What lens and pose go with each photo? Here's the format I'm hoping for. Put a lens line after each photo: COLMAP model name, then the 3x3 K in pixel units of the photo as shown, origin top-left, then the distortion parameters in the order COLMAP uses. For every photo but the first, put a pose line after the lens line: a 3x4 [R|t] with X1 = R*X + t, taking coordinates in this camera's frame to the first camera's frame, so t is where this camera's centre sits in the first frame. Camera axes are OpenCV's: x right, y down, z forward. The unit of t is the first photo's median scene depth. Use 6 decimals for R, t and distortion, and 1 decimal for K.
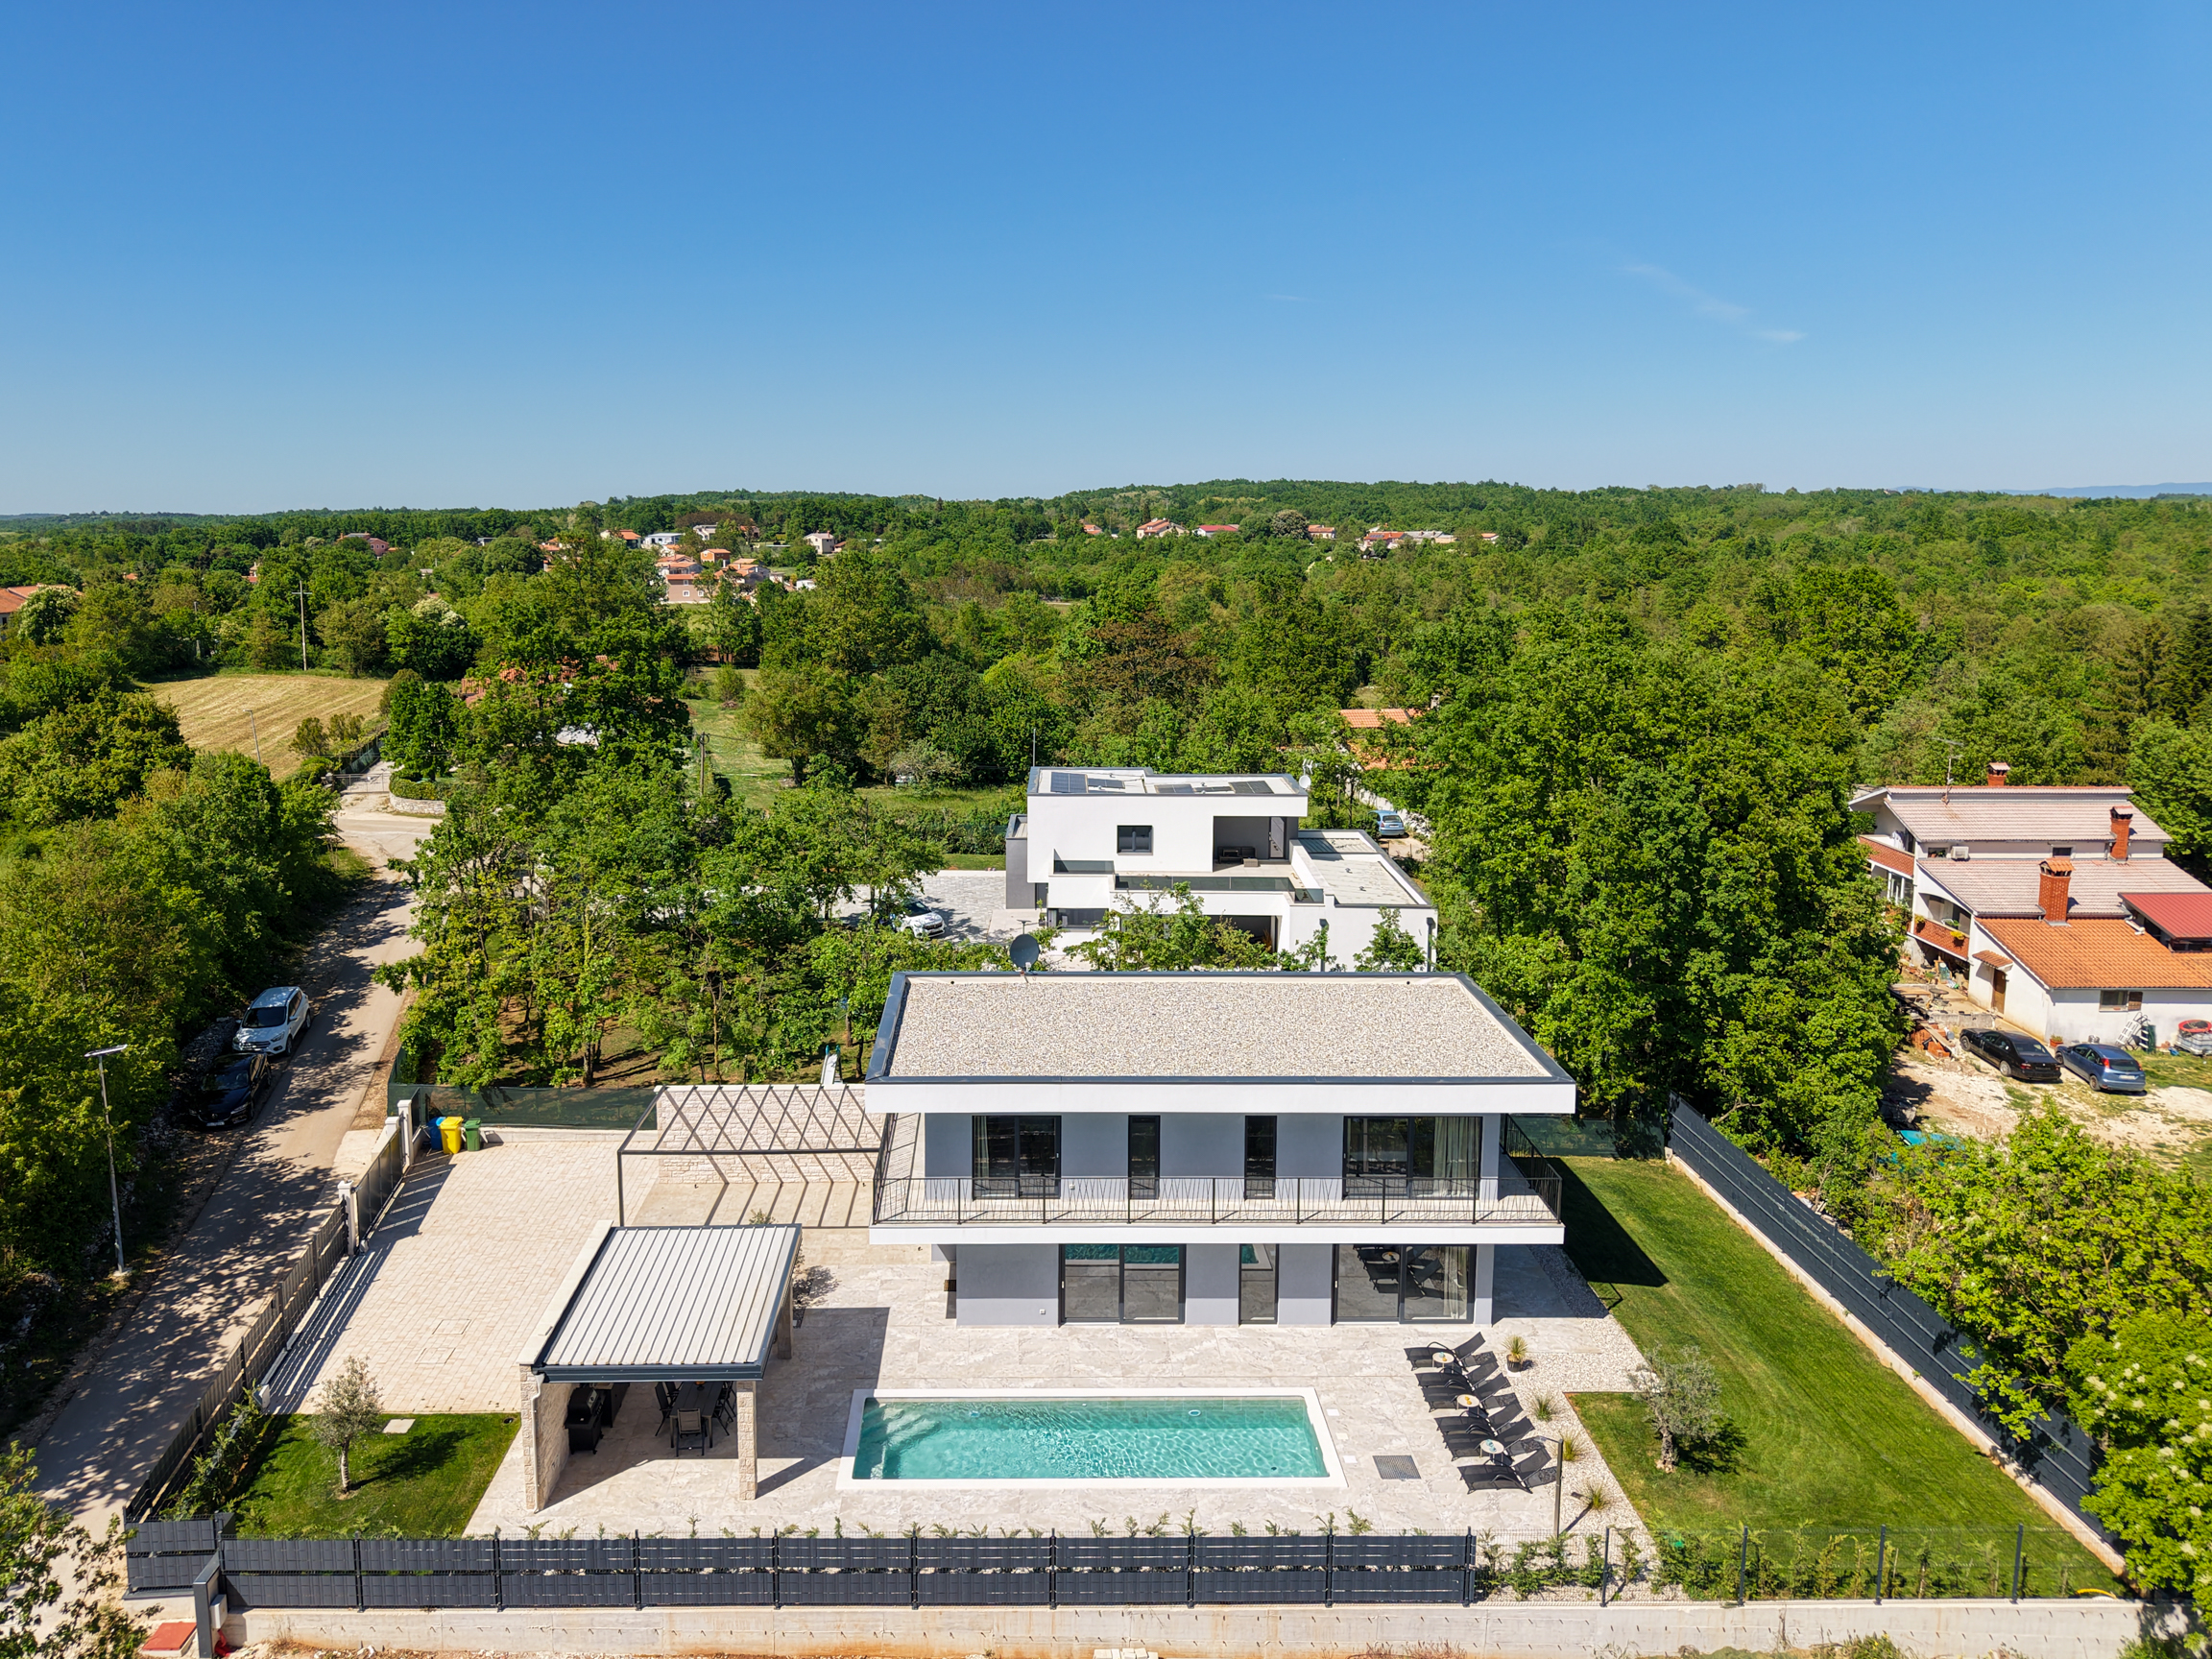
lens RADIAL K [[1550.5, 0, 1079.7], [0, 1550.5, 868.4], [0, 0, 1]] dist [0.006241, -0.001515]
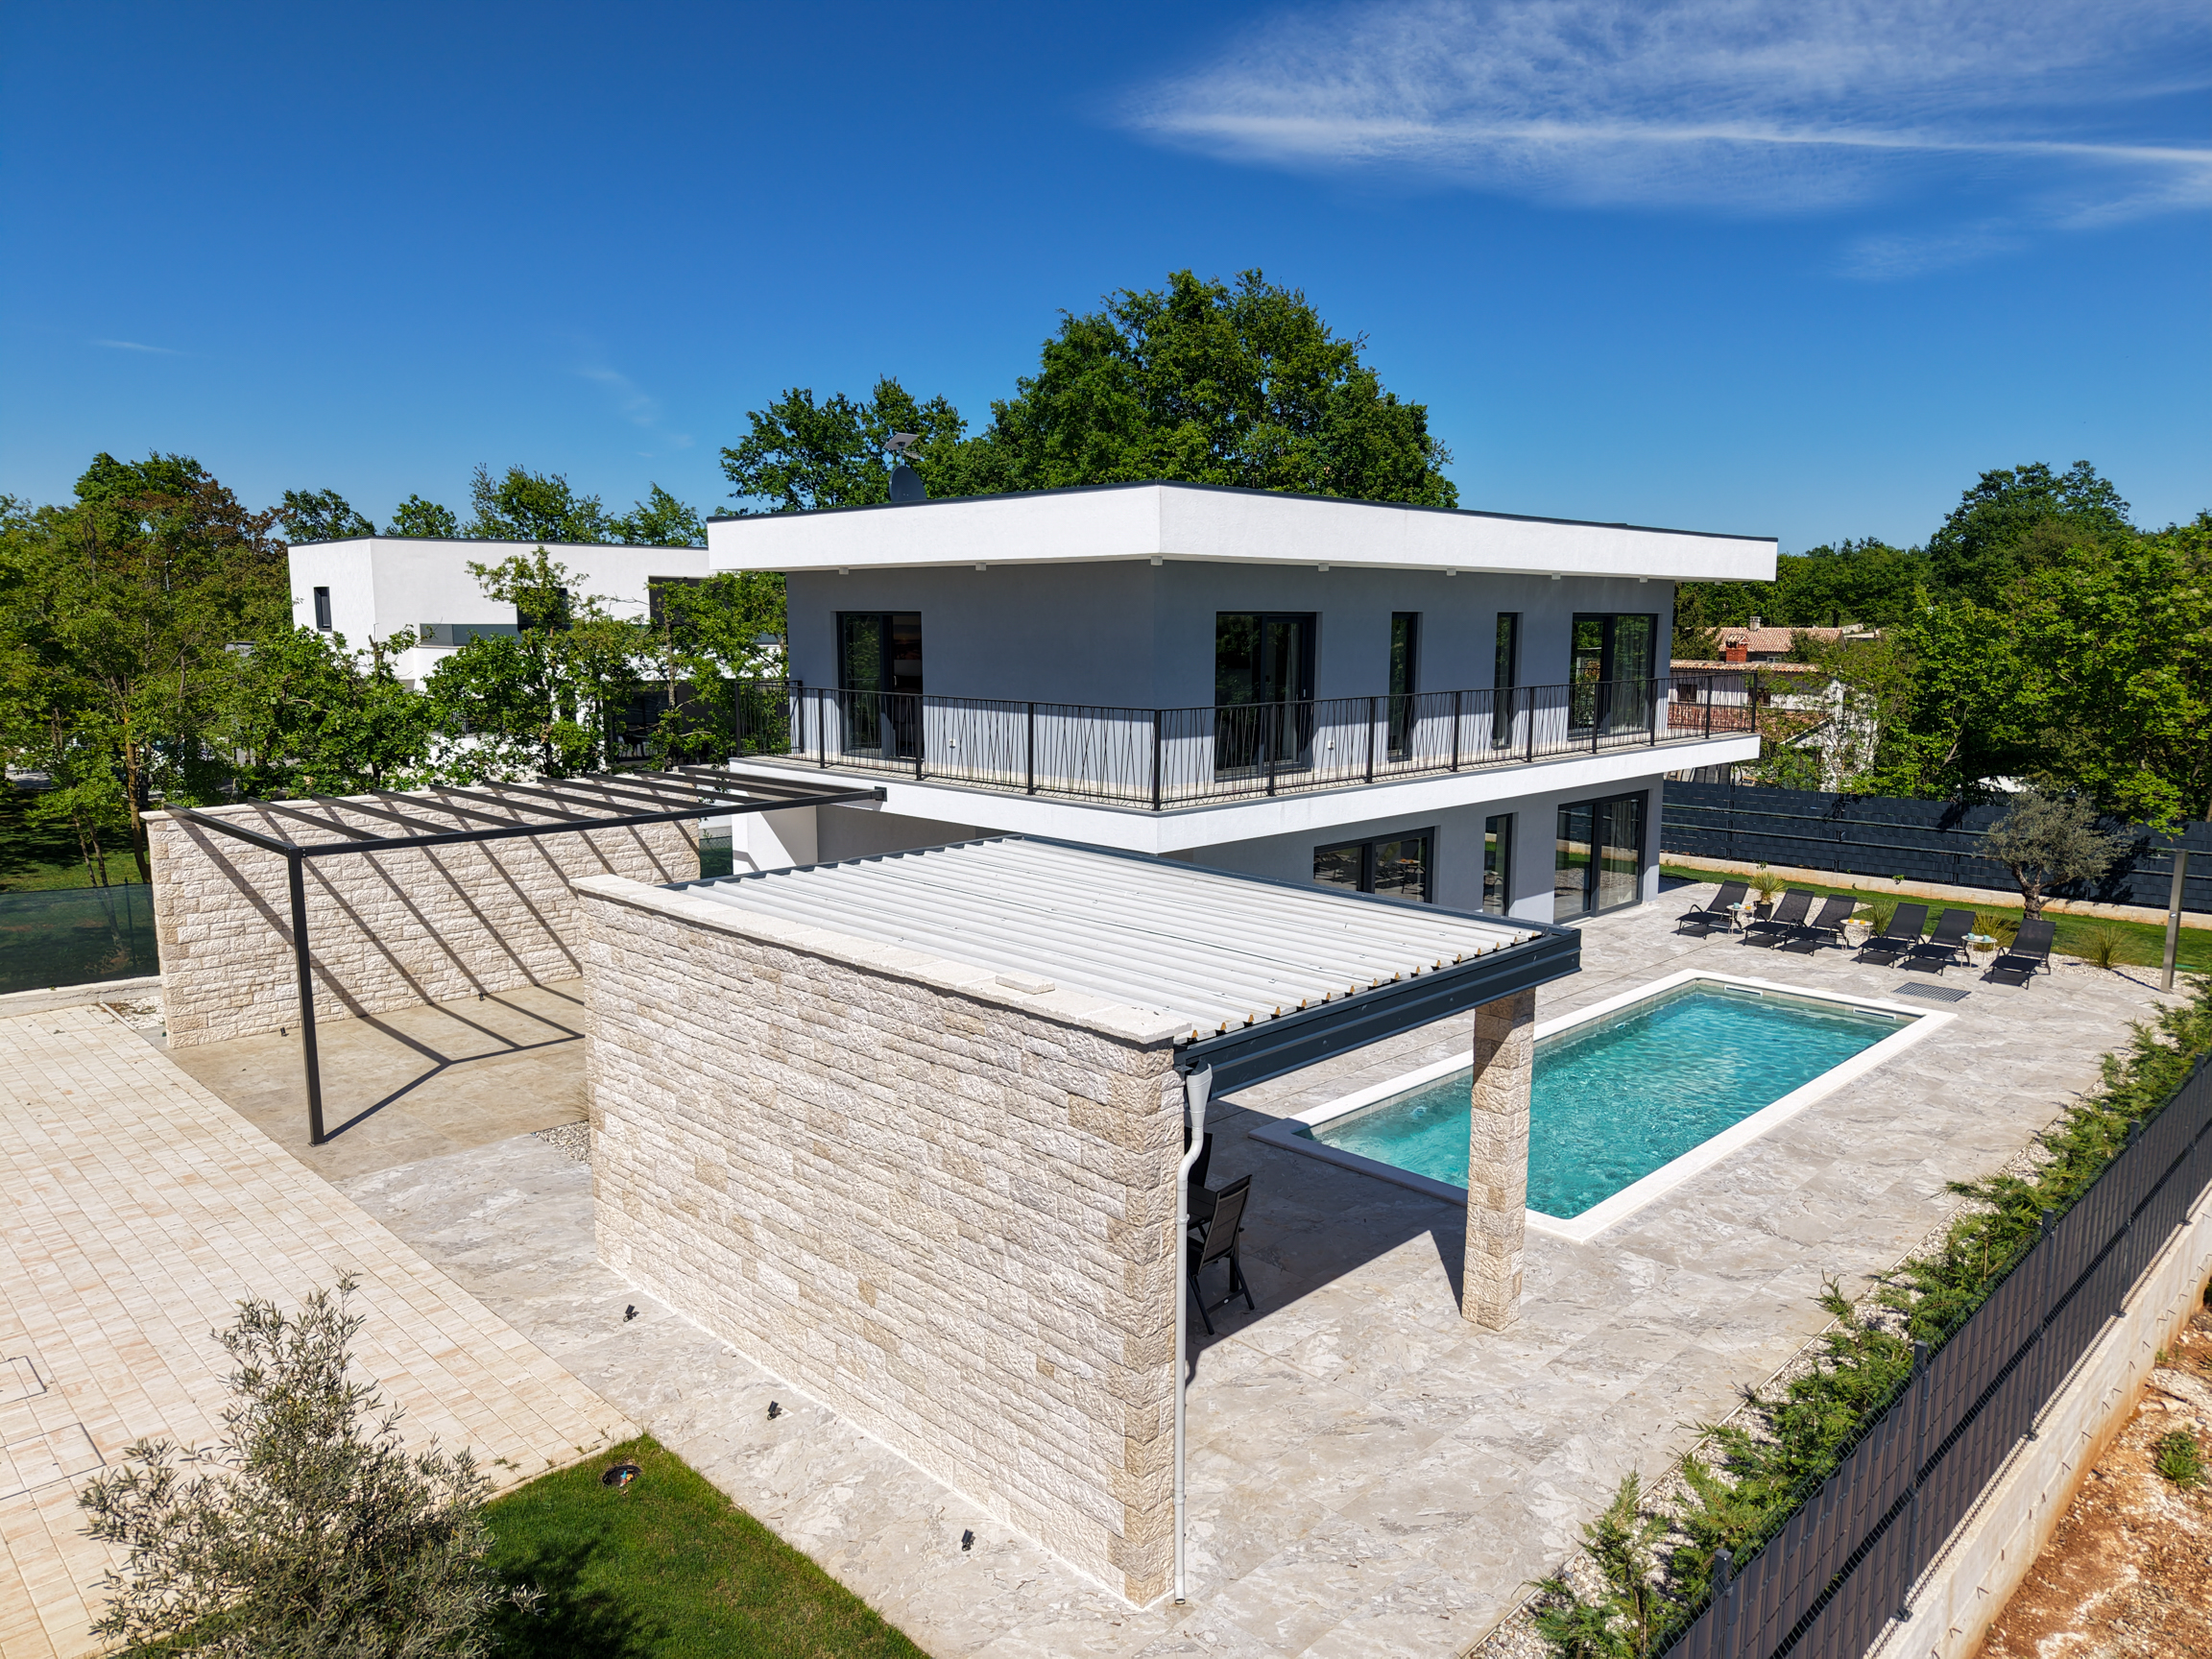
lens RADIAL K [[1494.5, 0, 1110.4], [0, 1494.5, 829.2], [0, 0, 1]] dist [0.029952, -0.030314]
pose [[0.729188, -0.112449, 0.675011, -0.444337], [0.157460, 0.987510, -0.005589, 0.232633], [-0.665951, 0.110363, 0.737786, 0.660769]]
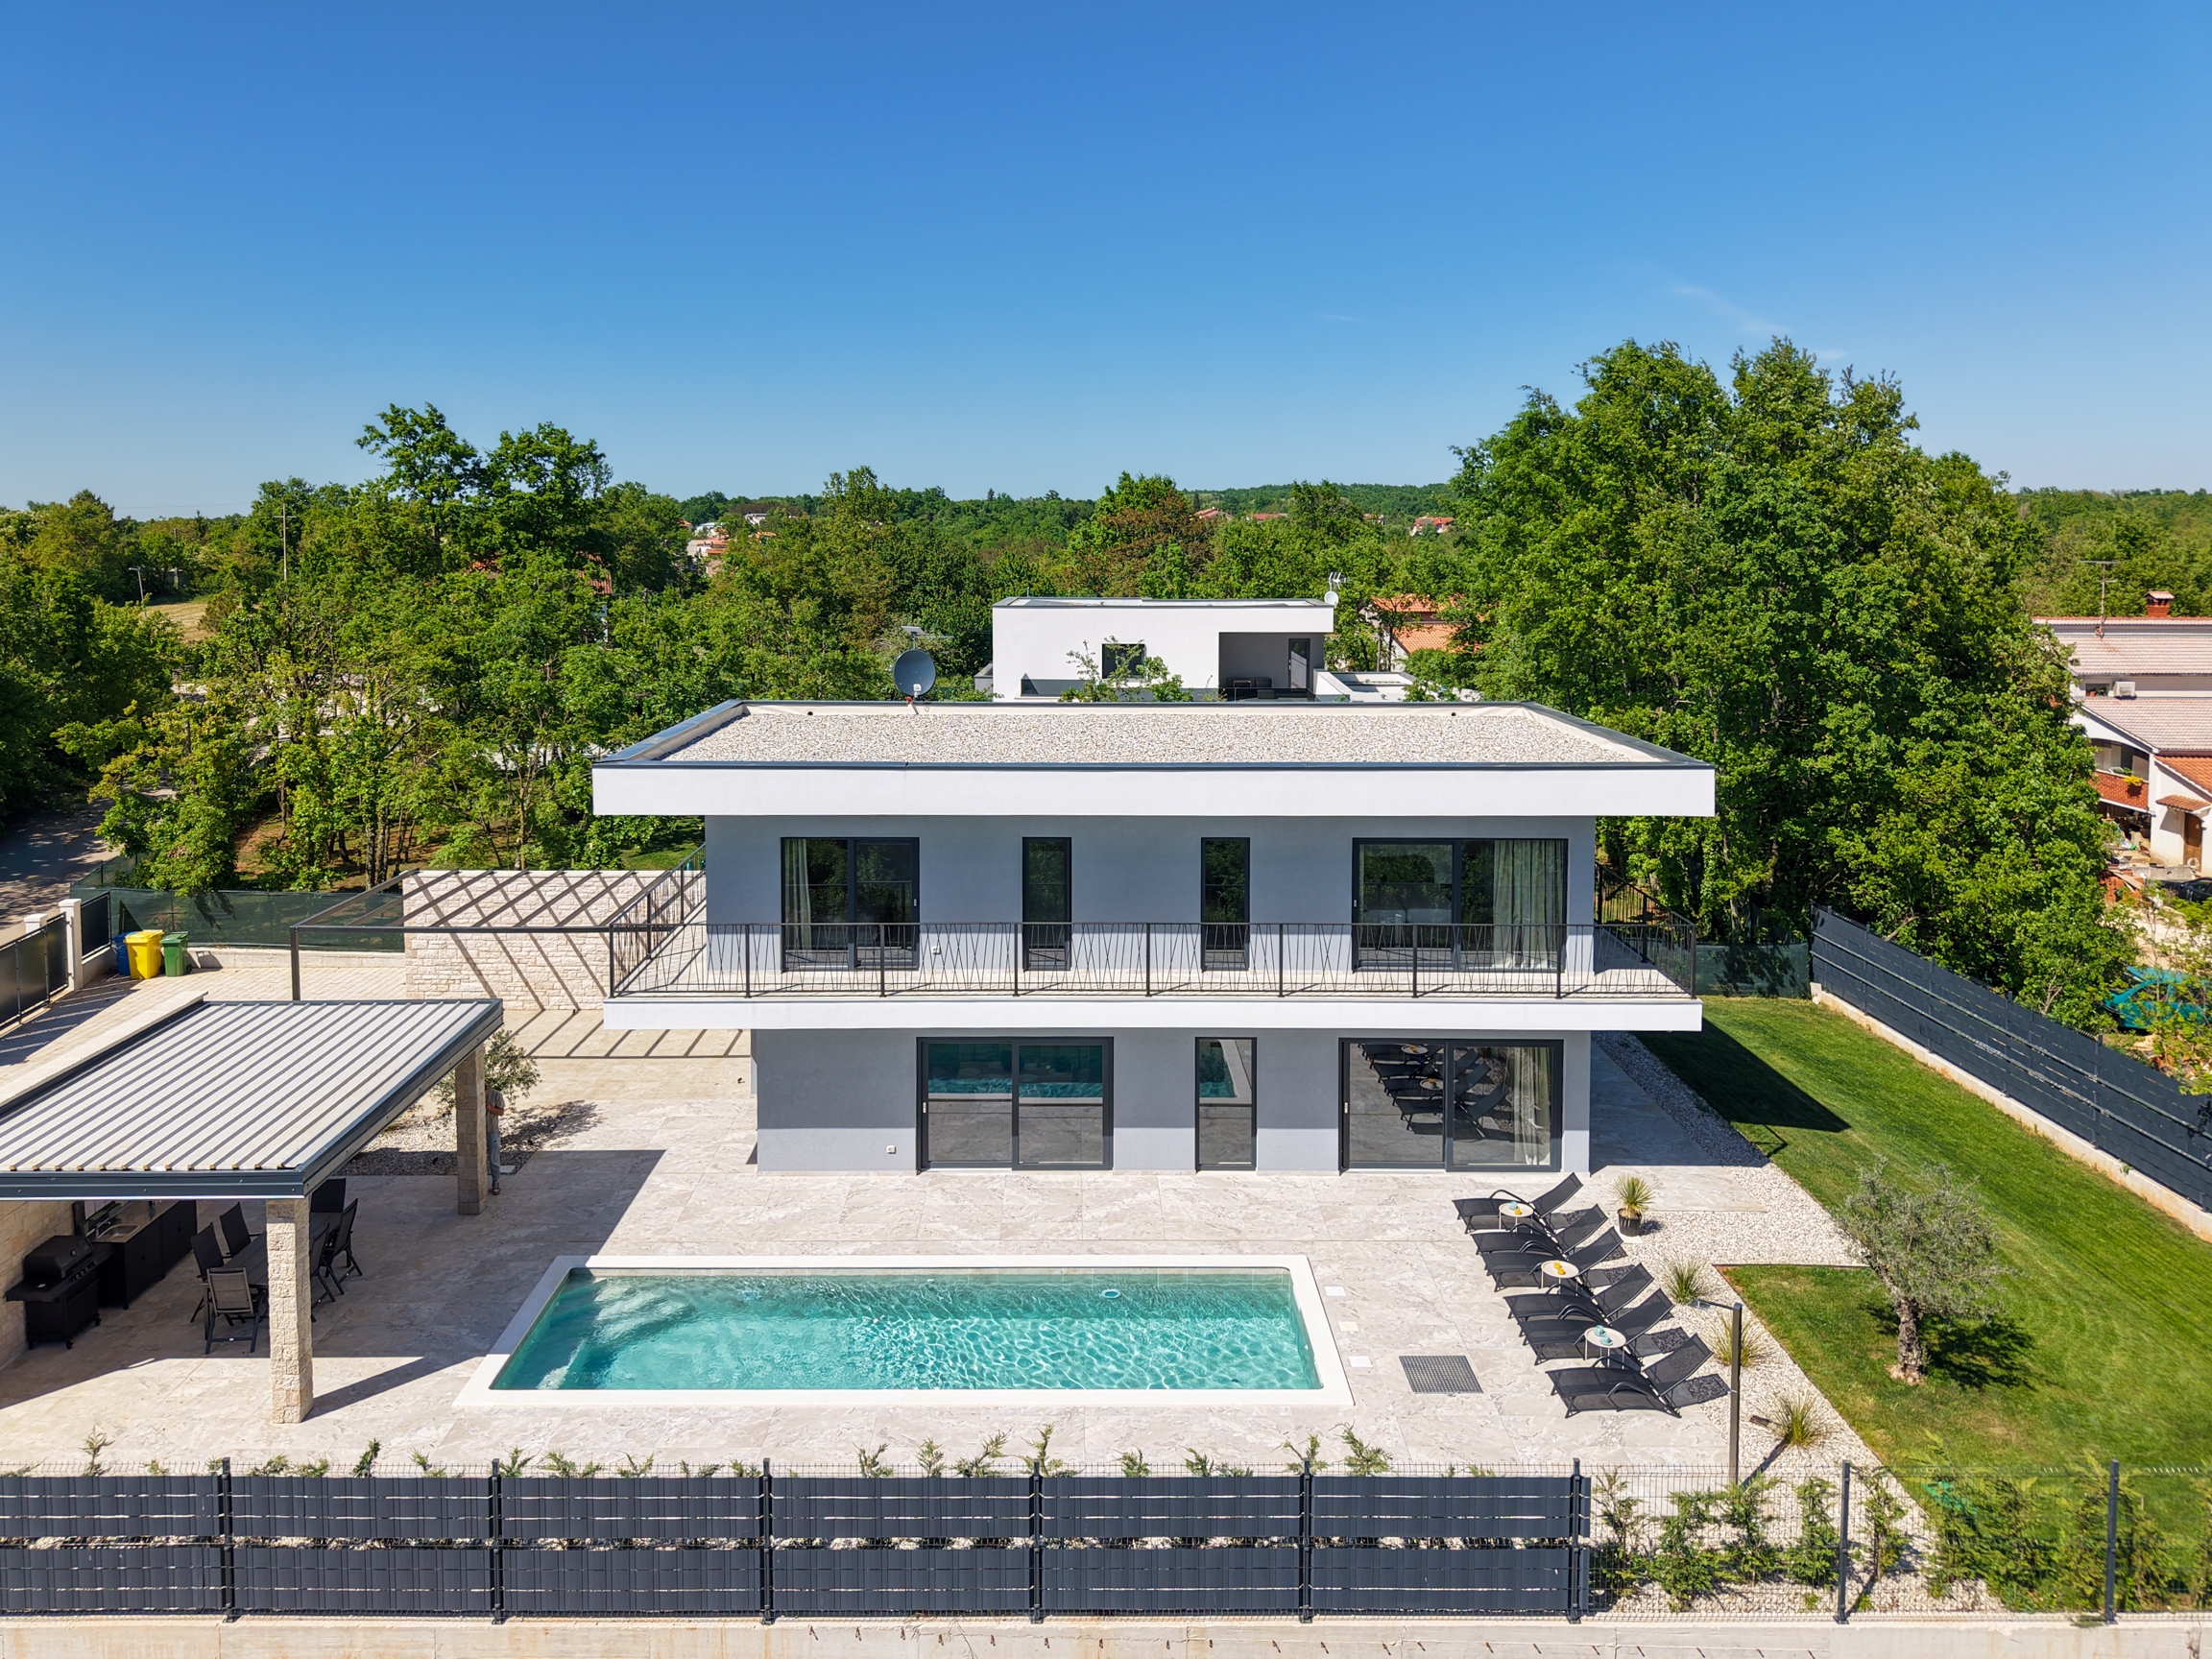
lens RADIAL K [[1550.5, 0, 1108.3], [0, 1550.5, 730.4], [0, 0, 1]] dist [0.006241, -0.001515]
pose [[0.999837, -0.006020, -0.016994, 0.080995], [0.004533, 0.996265, -0.086231, 0.173633], [0.017450, 0.086140, 0.996130, 0.354354]]
